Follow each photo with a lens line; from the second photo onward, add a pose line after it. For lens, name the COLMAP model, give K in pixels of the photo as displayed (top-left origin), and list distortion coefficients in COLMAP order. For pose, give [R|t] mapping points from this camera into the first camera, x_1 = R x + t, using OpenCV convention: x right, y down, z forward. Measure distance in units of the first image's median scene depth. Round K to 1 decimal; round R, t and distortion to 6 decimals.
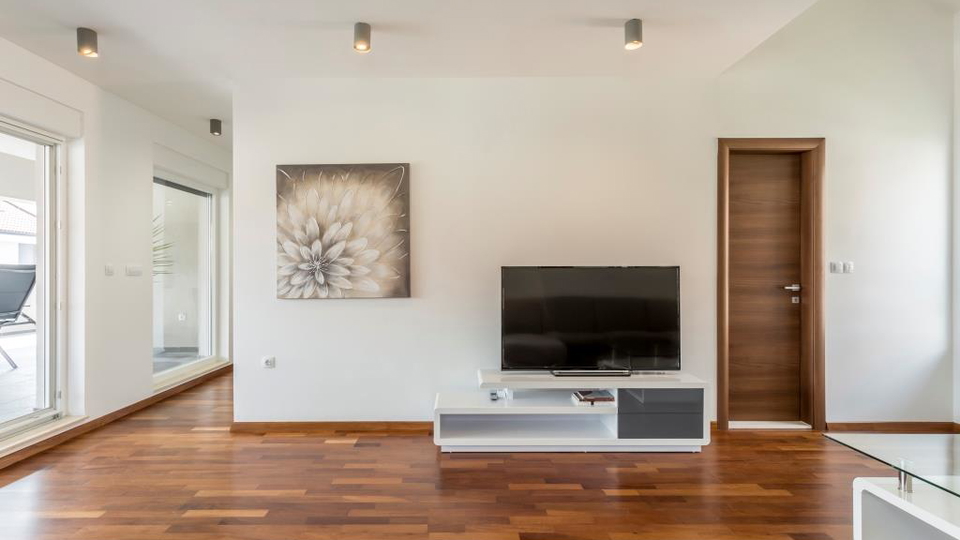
lens RADIAL K [[461.2, 0, 471.6], [0, 461.2, 272.2], [0, 0, 1]] dist [0.002626, -0.000555]
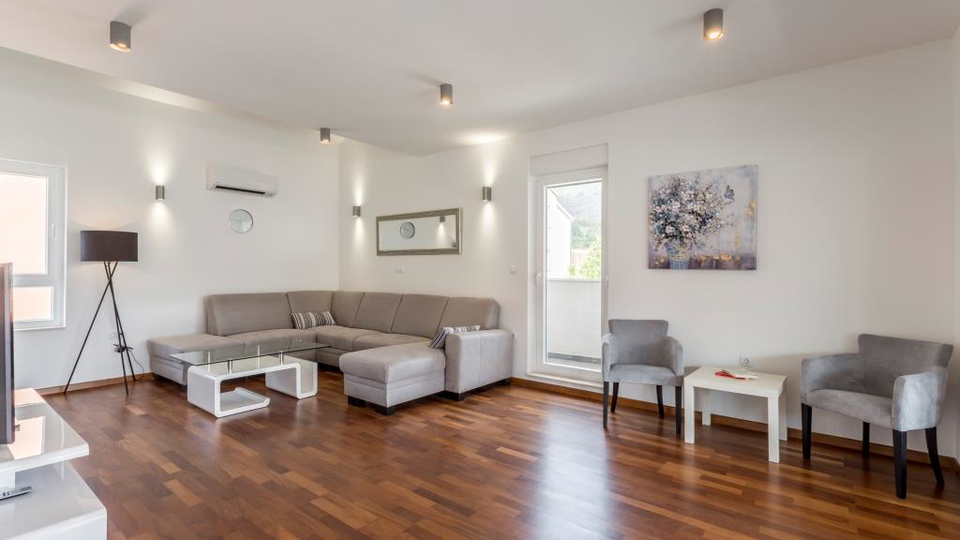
lens RADIAL K [[448.2, 0, 476.4], [0, 448.2, 267.5], [0, 0, 1]] dist [-0.000360, -0.000158]
pose [[-0.782041, 0.004874, 0.623207, -0.688258], [0.001254, 0.999980, -0.006248, -0.003089], [-0.623225, -0.004104, -0.782032, 1.015706]]
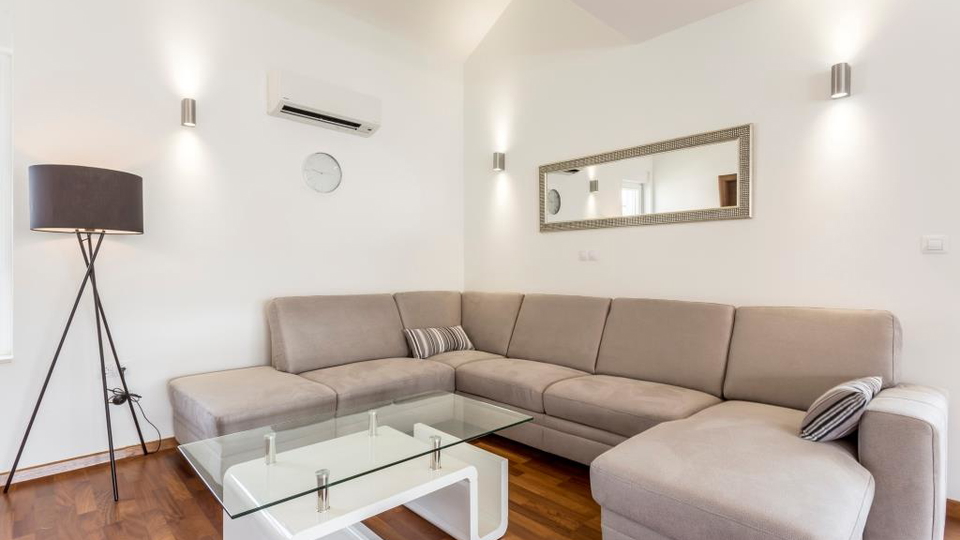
lens RADIAL K [[461.2, 0, 471.6], [0, 461.2, 272.2], [0, 0, 1]] dist [0.002626, -0.000555]
pose [[-0.693127, 0.002441, 0.720812, 0.080386], [0.001748, 0.999997, -0.001705, 0.033367], [-0.720814, 0.000078, -0.693129, 0.724754]]
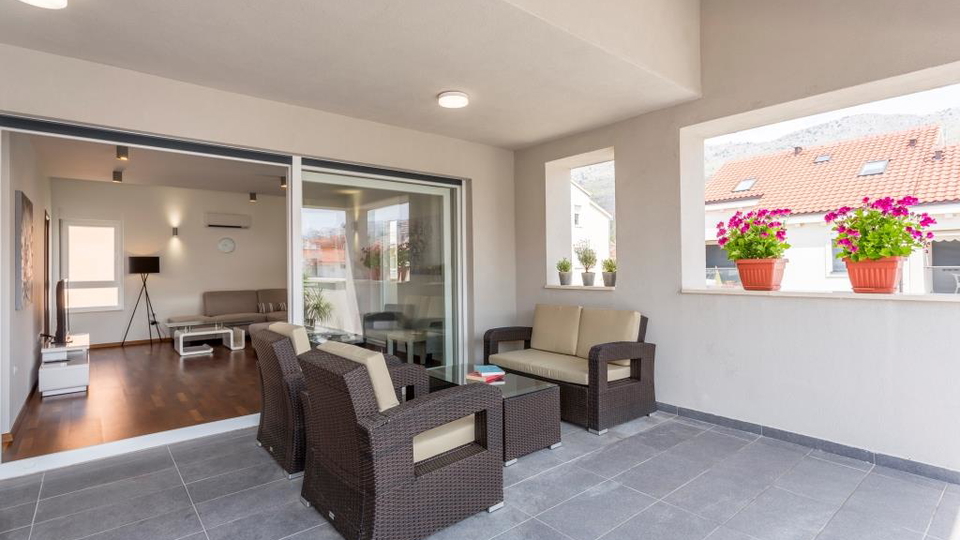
lens RADIAL K [[465.8, 0, 481.6], [0, 465.8, 262.4], [0, 0, 1]] dist [0.009237, 0.000221]
pose [[-0.647396, 0.021279, 0.761857, -2.043901], [0.016752, 0.999766, -0.013688, -0.023607], [-0.761970, 0.003901, -0.647601, 0.899059]]
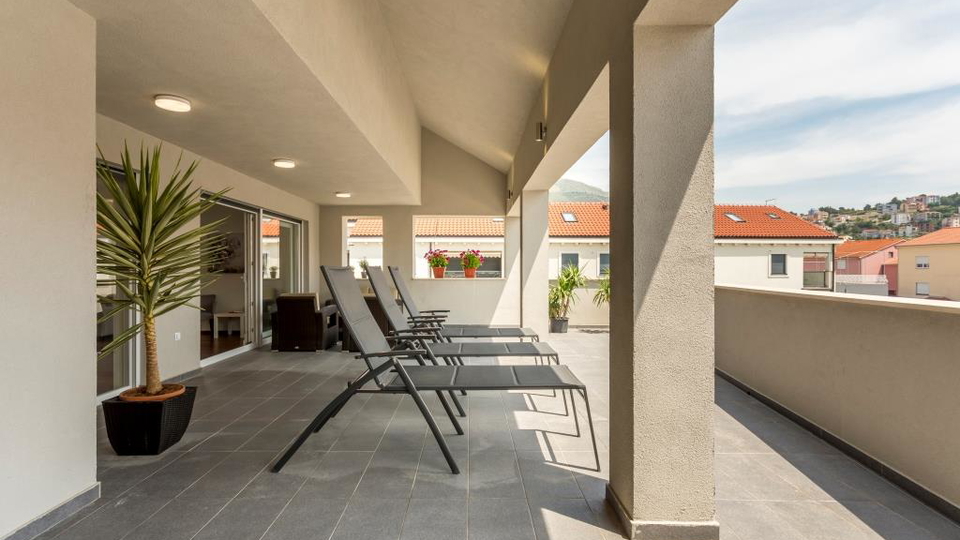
lens RADIAL K [[461.2, 0, 471.6], [0, 461.2, 272.2], [0, 0, 1]] dist [0.002626, -0.000555]
pose [[-0.999899, 0.005704, -0.012982, -1.835951], [0.005560, 0.999923, 0.011107, -0.032849], [0.013045, 0.011034, -0.999854, 2.594829]]
